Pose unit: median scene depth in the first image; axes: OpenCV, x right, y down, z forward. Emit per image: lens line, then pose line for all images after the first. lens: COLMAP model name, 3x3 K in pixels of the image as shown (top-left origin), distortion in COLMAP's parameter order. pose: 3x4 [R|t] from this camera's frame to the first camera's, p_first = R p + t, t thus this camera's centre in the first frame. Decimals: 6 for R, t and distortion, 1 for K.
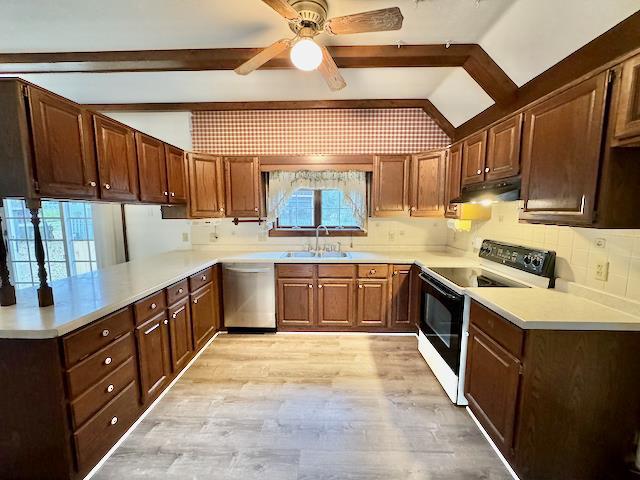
lens RADIAL K [[254.3, 0, 320.0], [0, 254.3, 240.0], [0, 0, 1]] dist [-0.003020, -0.000010]
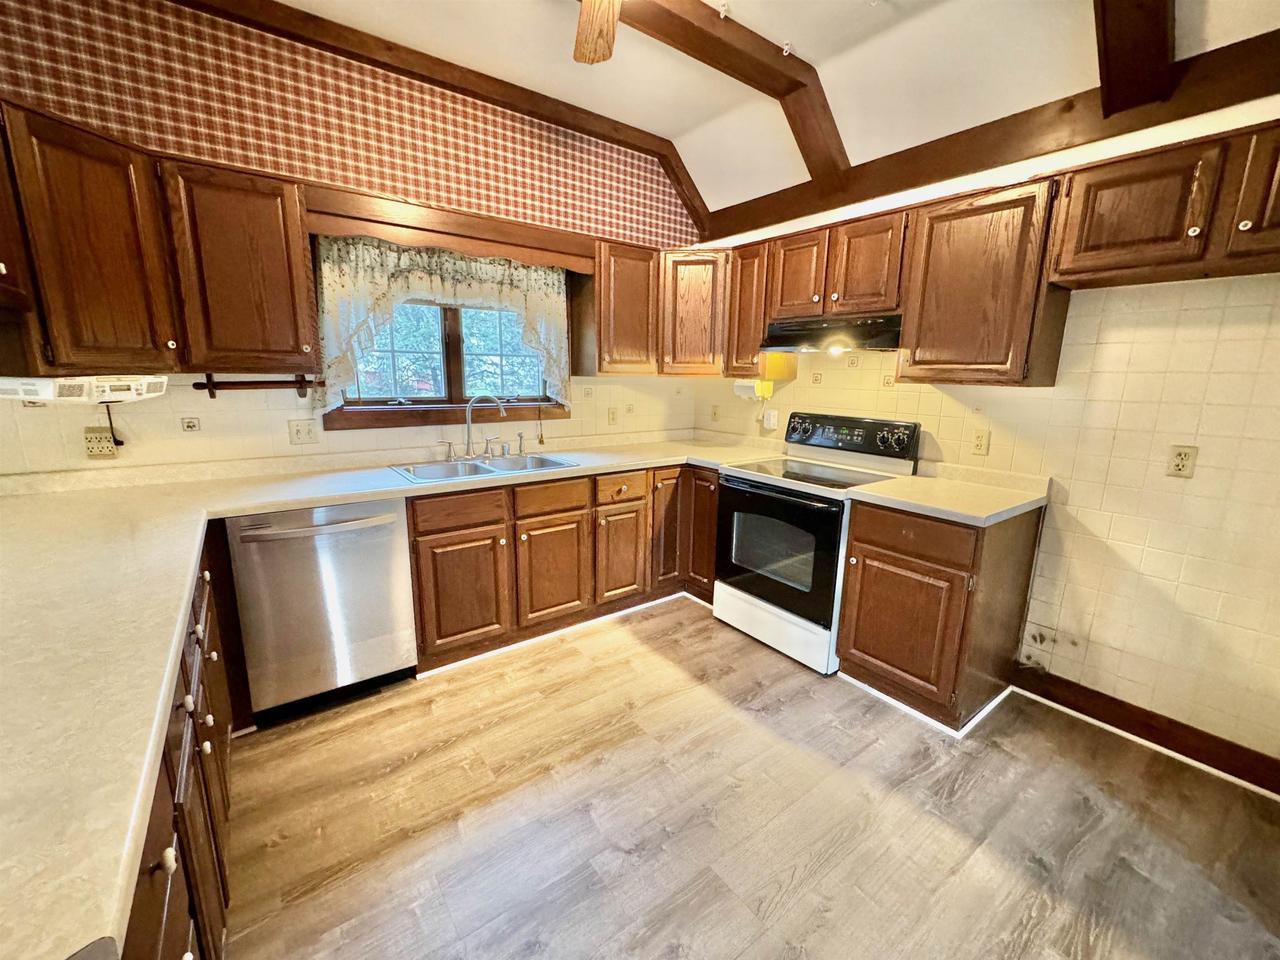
lens RADIAL K [[528.1, 0, 639.1], [0, 528.1, 477.4], [0, 0, 1]] dist [0.001693, 0.000152]
pose [[0.785035, -0.108628, 0.609853, -0.375985], [0.054427, 0.992792, 0.106776, -0.002759], [-0.617056, -0.050631, 0.785289, 0.185214]]
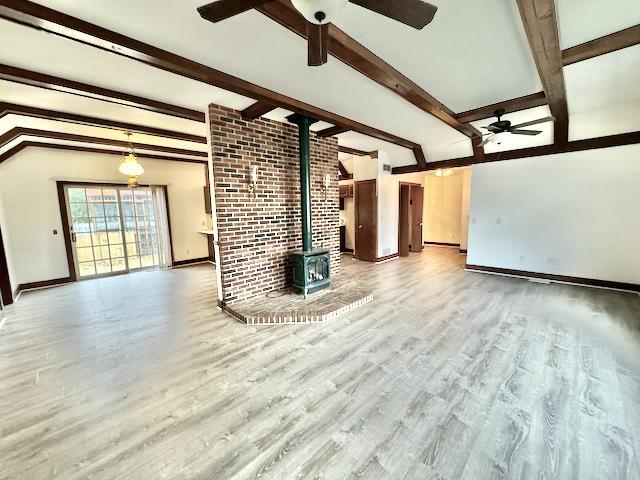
lens RADIAL K [[254.3, 0, 320.0], [0, 254.3, 240.0], [0, 0, 1]] dist [-0.003020, -0.000010]
pose [[0.687757, -0.103000, 0.718597, -1.670530], [0.106381, 0.993497, 0.040587, 0.167001], [-0.718104, 0.048531, 0.694241, -1.314662]]
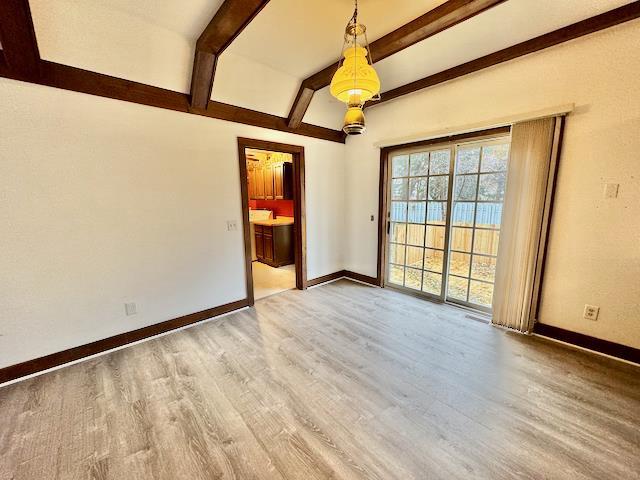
lens RADIAL K [[254.3, 0, 320.0], [0, 254.3, 240.0], [0, 0, 1]] dist [-0.003020, -0.000010]
pose [[0.693535, 0.116615, -0.710922, -0.875896], [-0.075655, 0.993145, 0.089105, 0.005372], [0.716439, -0.008013, 0.697604, 0.085391]]
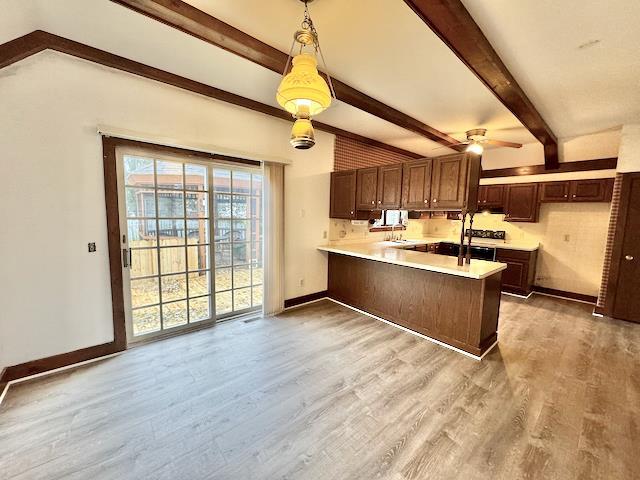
lens RADIAL K [[254.3, 0, 320.0], [0, 254.3, 240.0], [0, 0, 1]] dist [-0.003020, -0.000010]
pose [[0.738338, -0.050398, 0.672545, -1.670378], [0.052920, 0.998459, 0.016724, -0.009774], [-0.672351, 0.023243, 0.739867, 0.150235]]
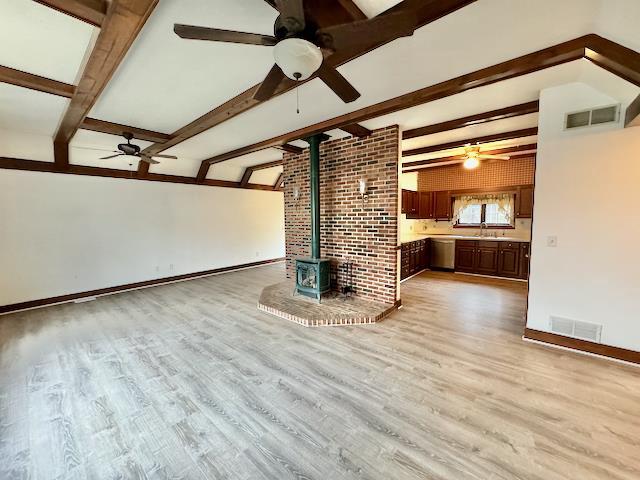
lens RADIAL K [[254.3, 0, 320.0], [0, 254.3, 240.0], [0, 0, 1]] dist [-0.003020, -0.000010]
pose [[0.781054, 0.049470, -0.622501, 0.275425], [-0.059737, 0.998205, 0.004375, 0.158620], [0.621600, 0.033769, 0.782607, -1.460358]]
